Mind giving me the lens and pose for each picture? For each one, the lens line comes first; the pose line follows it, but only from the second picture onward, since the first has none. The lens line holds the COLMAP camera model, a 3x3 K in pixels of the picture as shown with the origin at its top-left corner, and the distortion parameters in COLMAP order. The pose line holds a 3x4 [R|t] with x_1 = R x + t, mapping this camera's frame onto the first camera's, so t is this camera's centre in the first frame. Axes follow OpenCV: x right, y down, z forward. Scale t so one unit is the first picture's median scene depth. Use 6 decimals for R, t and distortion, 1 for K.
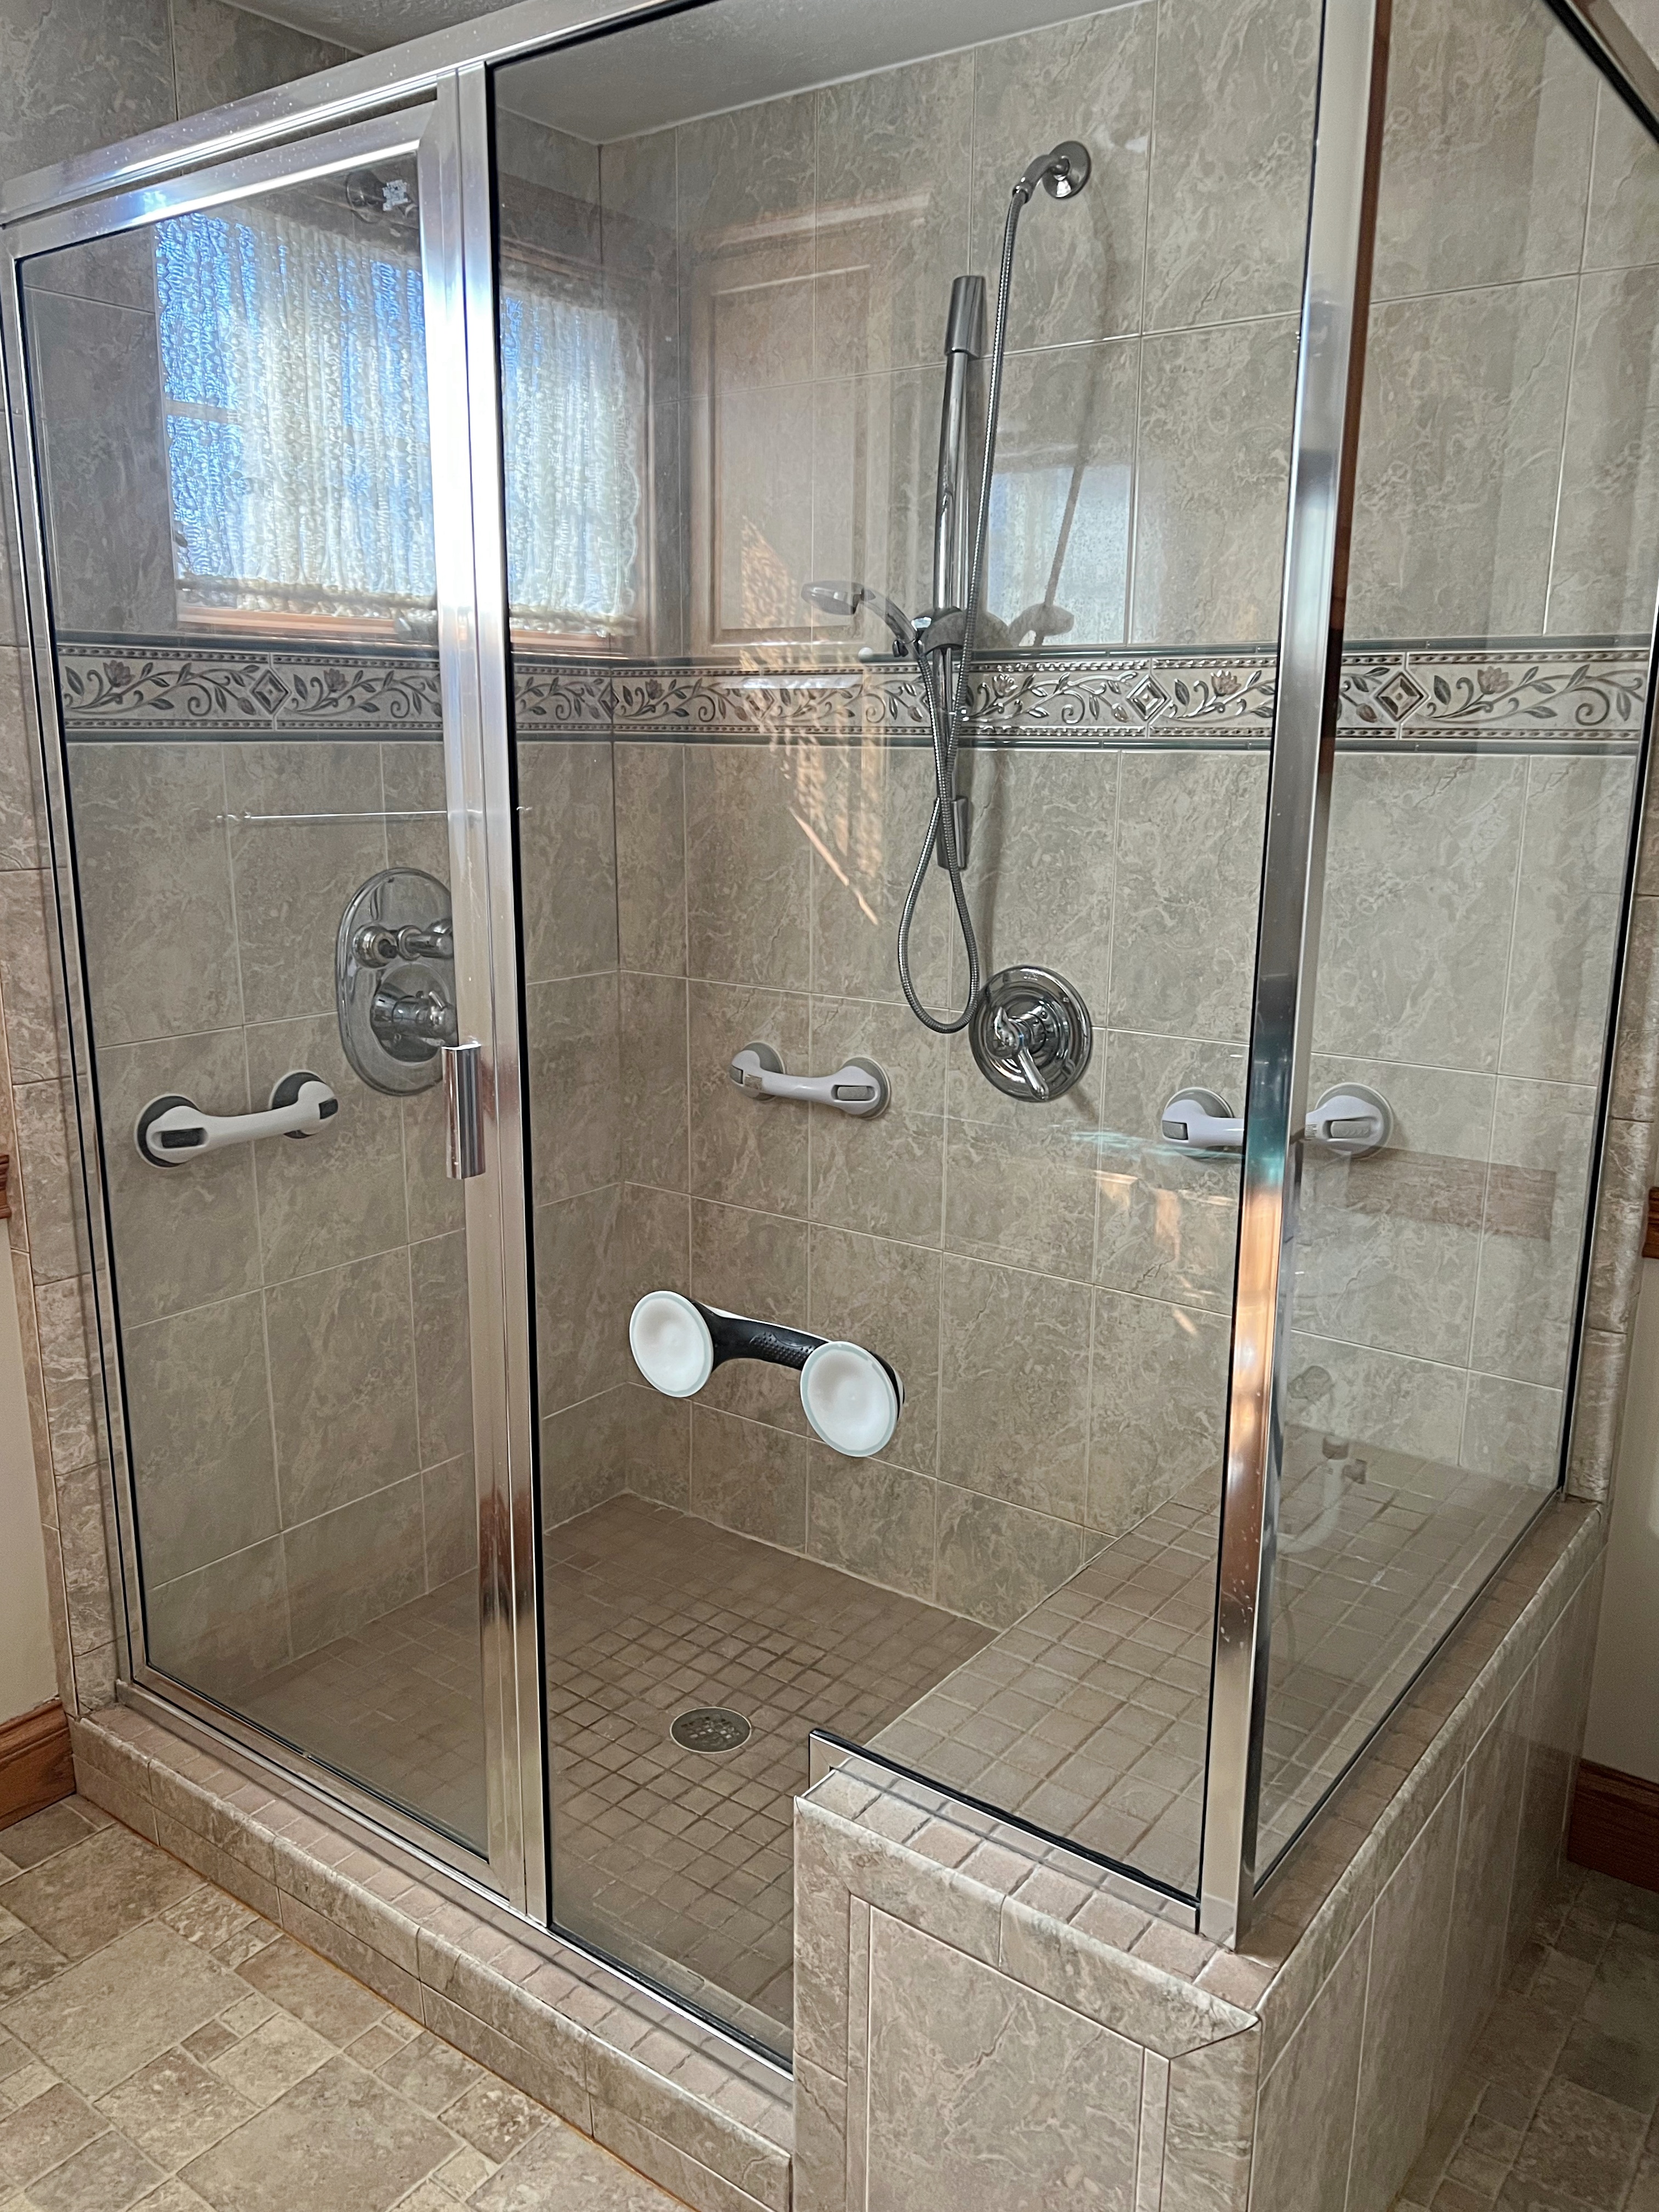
lens RADIAL K [[1698.3, 0, 830.7], [0, 1698.3, 1141.0], [0, 0, 1]] dist [0.060400, -0.084390]
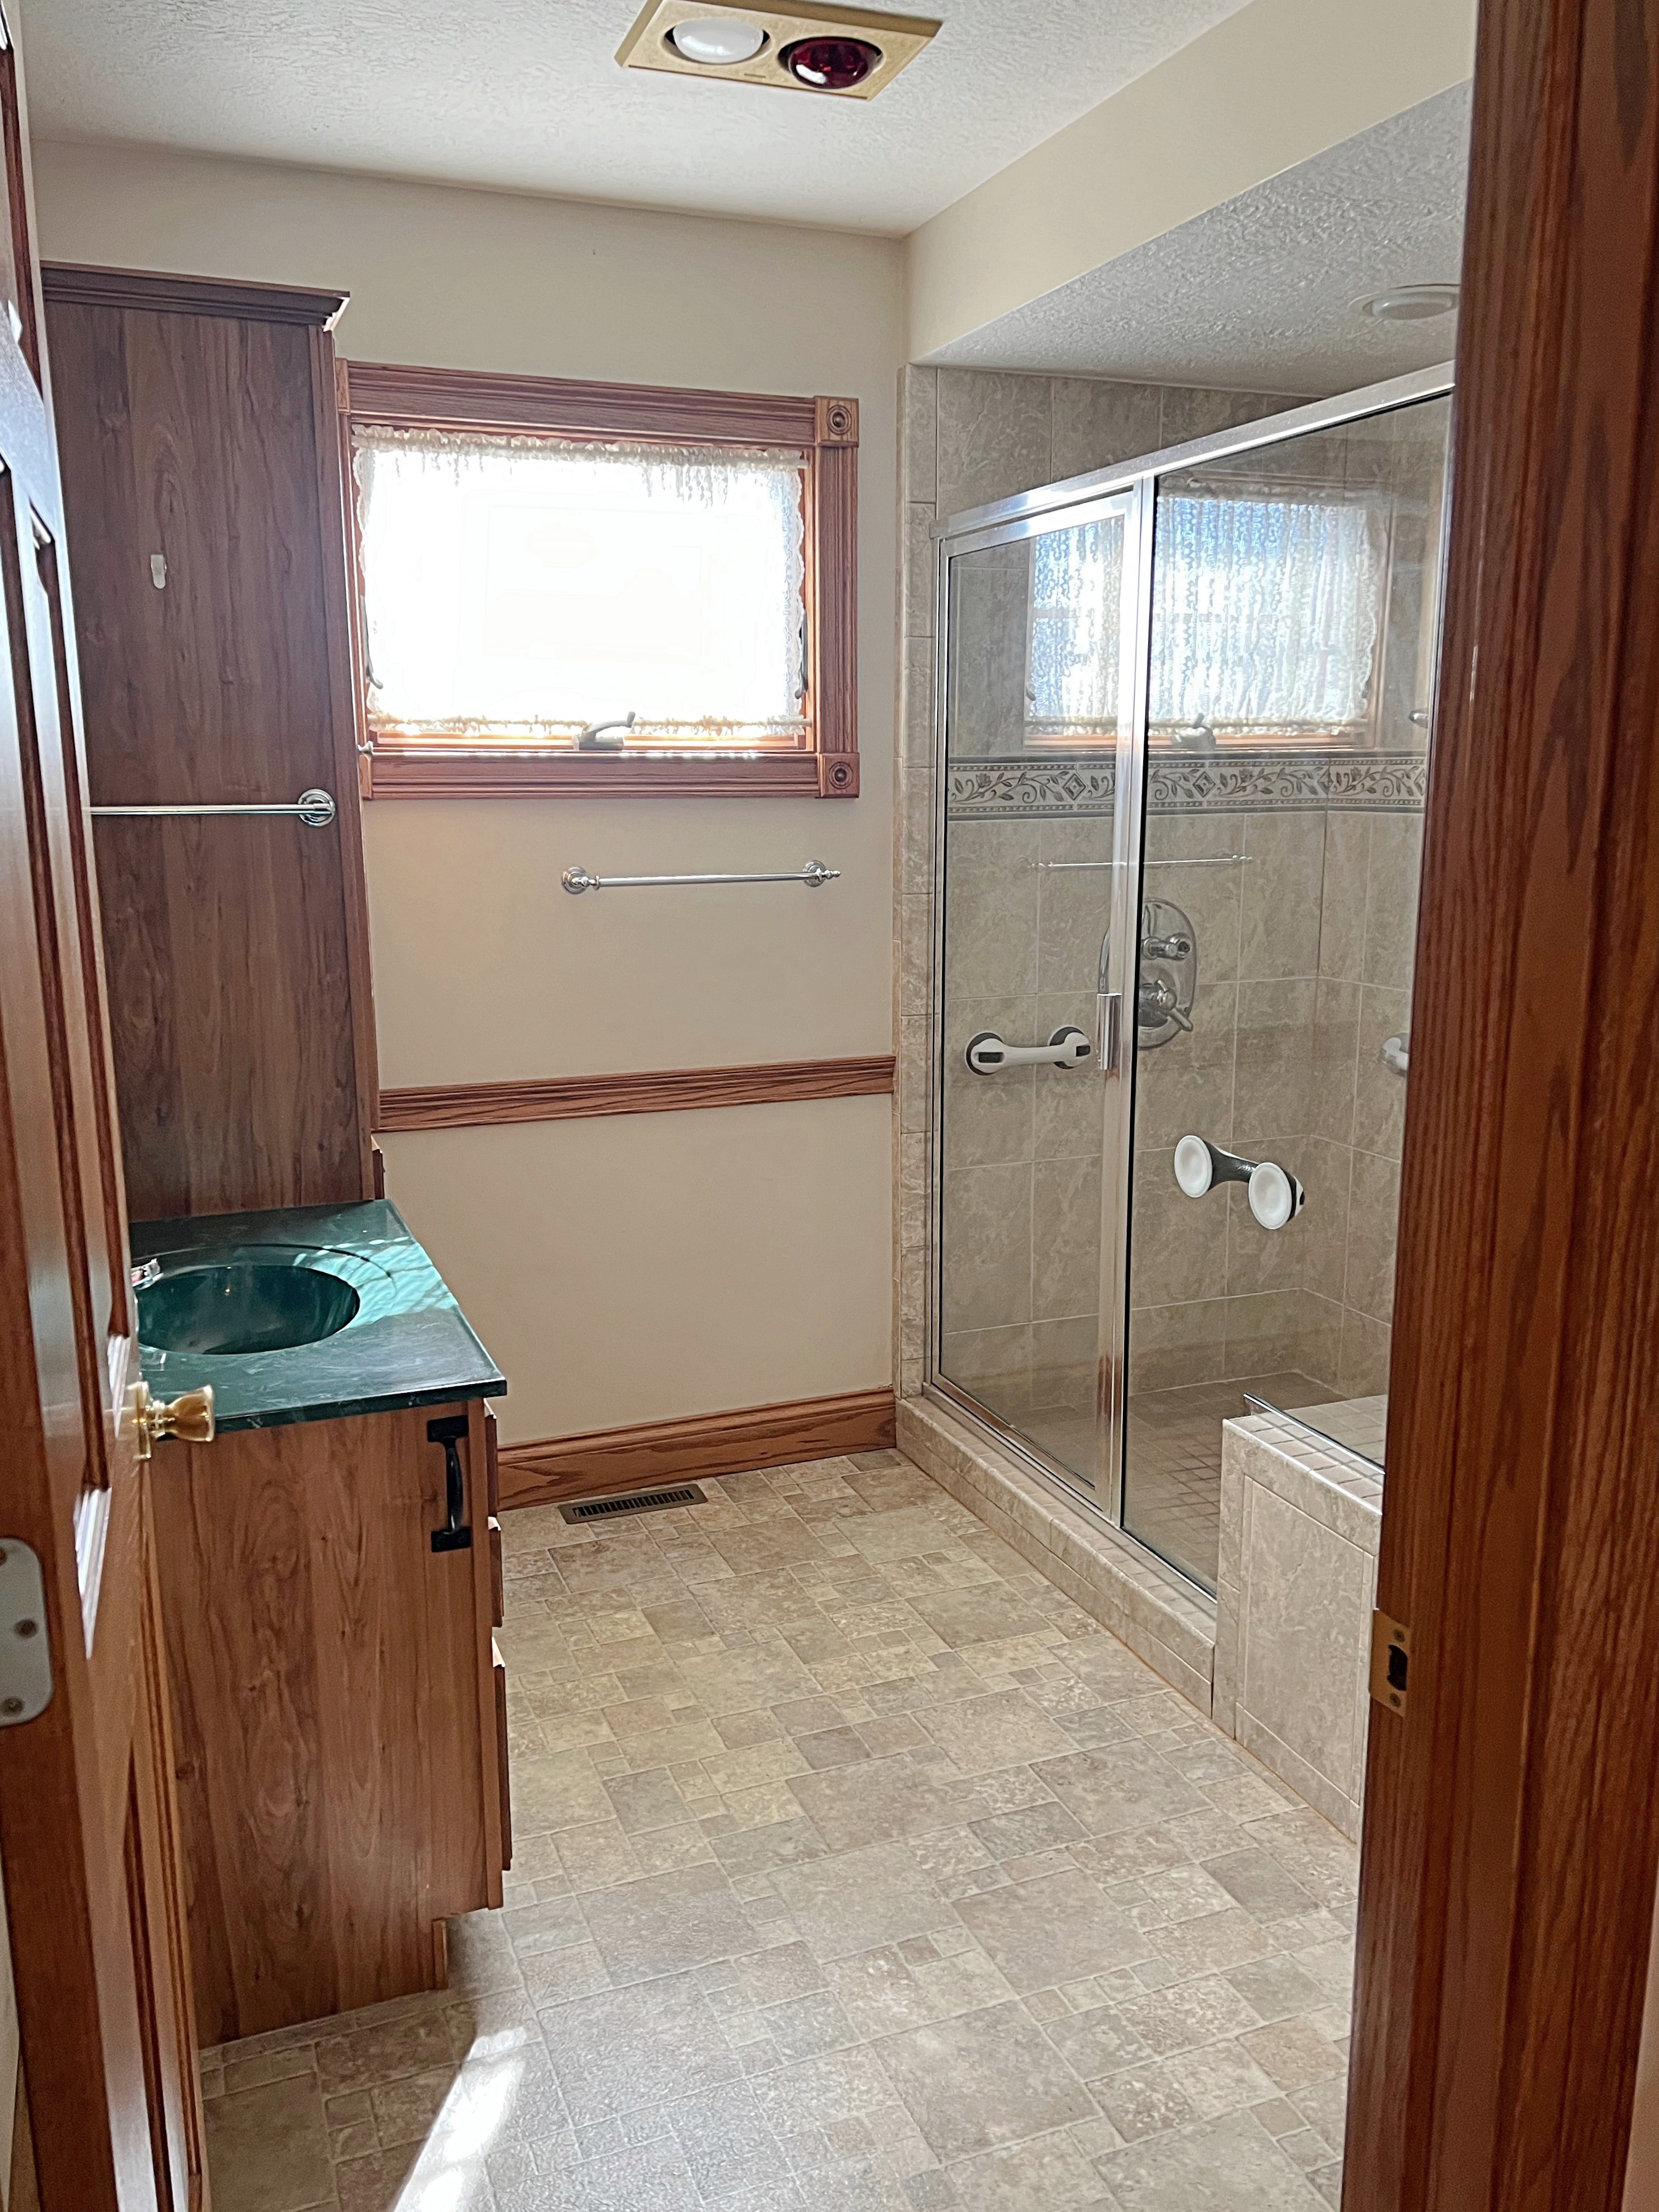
lens RADIAL K [[1698.3, 0, 830.7], [0, 1698.3, 1141.0], [0, 0, 1]] dist [0.060400, -0.084390]
pose [[0.856815, 0.095852, -0.506637, 0.330584], [-0.108229, 0.994113, 0.005045, 0.087360], [0.504138, 0.050510, 0.862145, -0.493803]]
